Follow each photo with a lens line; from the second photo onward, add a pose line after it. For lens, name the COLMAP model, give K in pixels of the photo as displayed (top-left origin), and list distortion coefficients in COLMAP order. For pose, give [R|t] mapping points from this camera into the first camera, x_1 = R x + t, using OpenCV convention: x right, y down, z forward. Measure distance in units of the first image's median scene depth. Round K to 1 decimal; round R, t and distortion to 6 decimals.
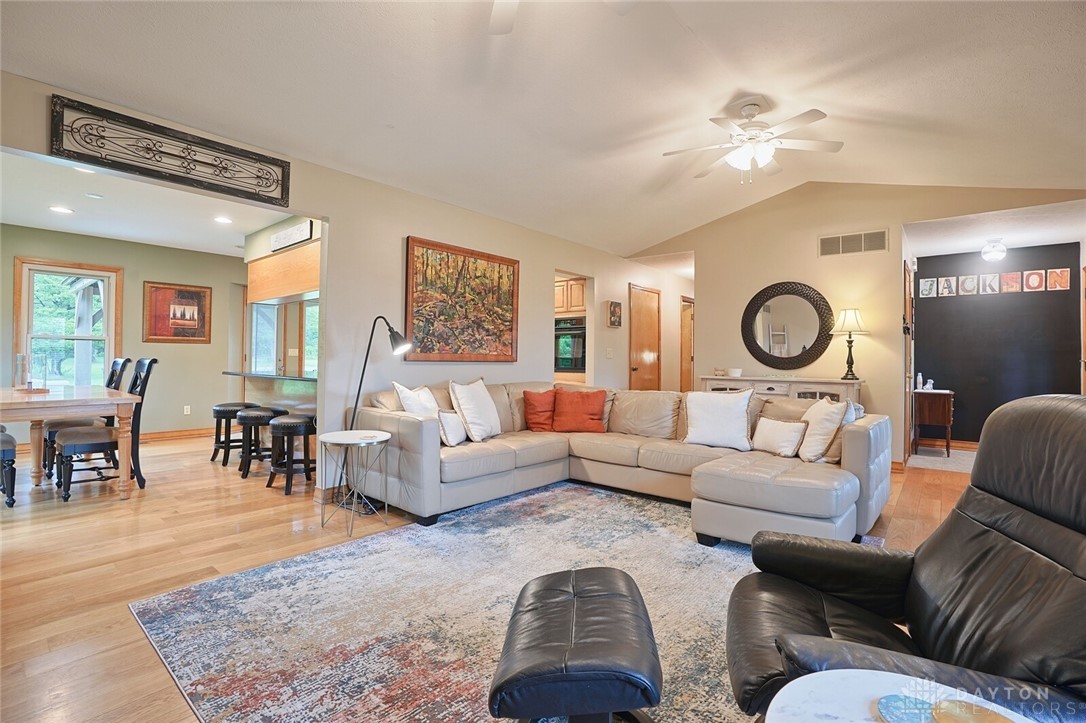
lens RADIAL K [[499.8, 0, 543.4], [0, 499.8, 361.5], [0, 0, 1]] dist [-0.045365, 0.003371]
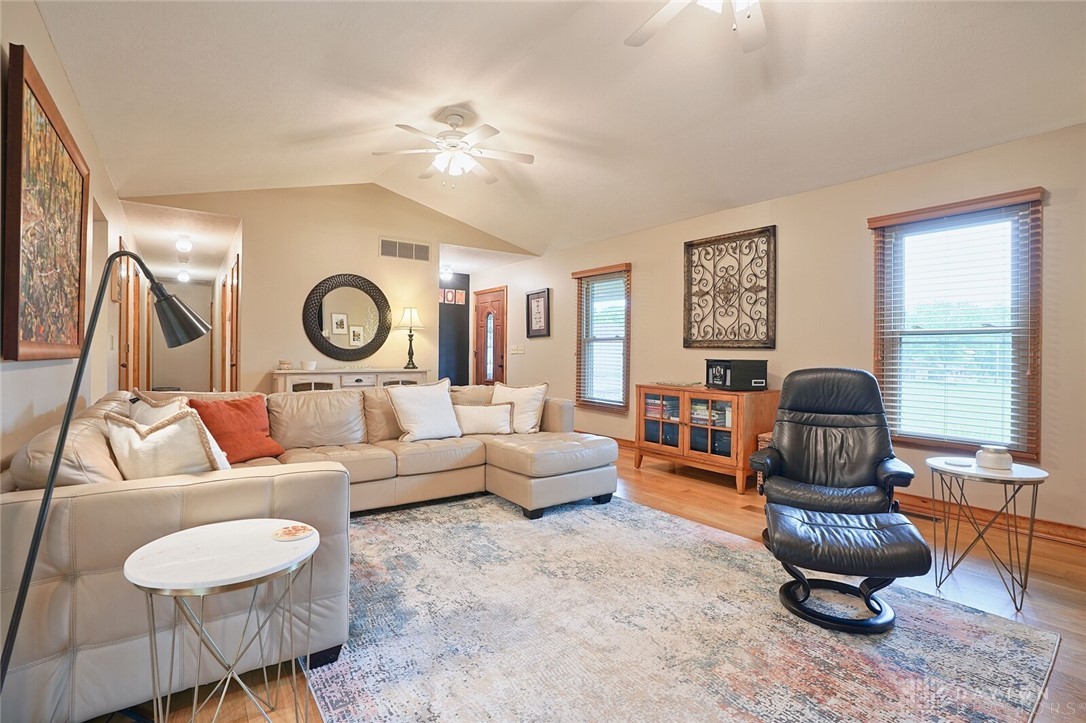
lens RADIAL K [[499.8, 0, 542.5], [0, 499.8, 358.4], [0, 0, 1]] dist [-0.045365, 0.003371]
pose [[0.252739, -0.016043, 0.967401, -0.613834], [-0.000838, 0.999859, 0.016800, -0.009662], [-0.967534, -0.005057, 0.252690, 0.567604]]
